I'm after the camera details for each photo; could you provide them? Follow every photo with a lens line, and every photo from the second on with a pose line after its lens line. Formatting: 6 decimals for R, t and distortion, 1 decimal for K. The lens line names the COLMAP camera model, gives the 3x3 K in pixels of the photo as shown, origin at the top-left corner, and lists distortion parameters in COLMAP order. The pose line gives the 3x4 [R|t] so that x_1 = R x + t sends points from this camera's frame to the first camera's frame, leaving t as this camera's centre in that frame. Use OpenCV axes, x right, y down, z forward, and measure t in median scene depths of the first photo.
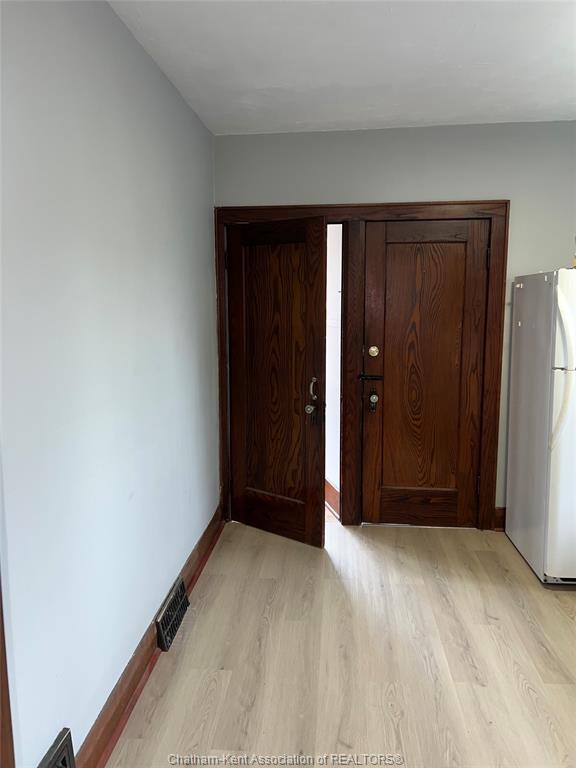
lens RADIAL K [[584.6, 0, 293.9], [0, 584.6, 377.8], [0, 0, 1]] dist [0.090246, -0.127358]
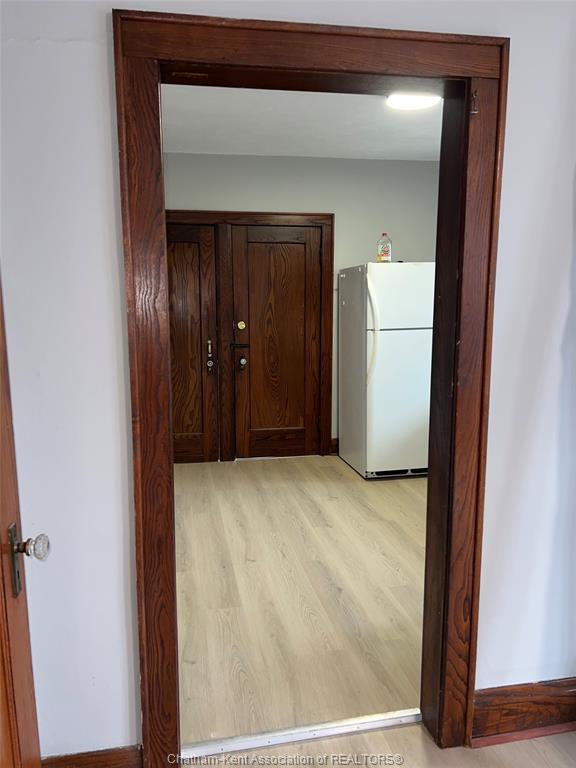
lens RADIAL K [[572.1, 0, 288.0], [0, 572.1, 384.0], [0, 0, 1]] dist [0.097661, -0.118853]
pose [[0.962723, -0.040803, 0.267394, -0.111941], [0.036622, 0.999117, 0.020610, 0.063536], [-0.267999, -0.010049, 0.963367, -0.264255]]
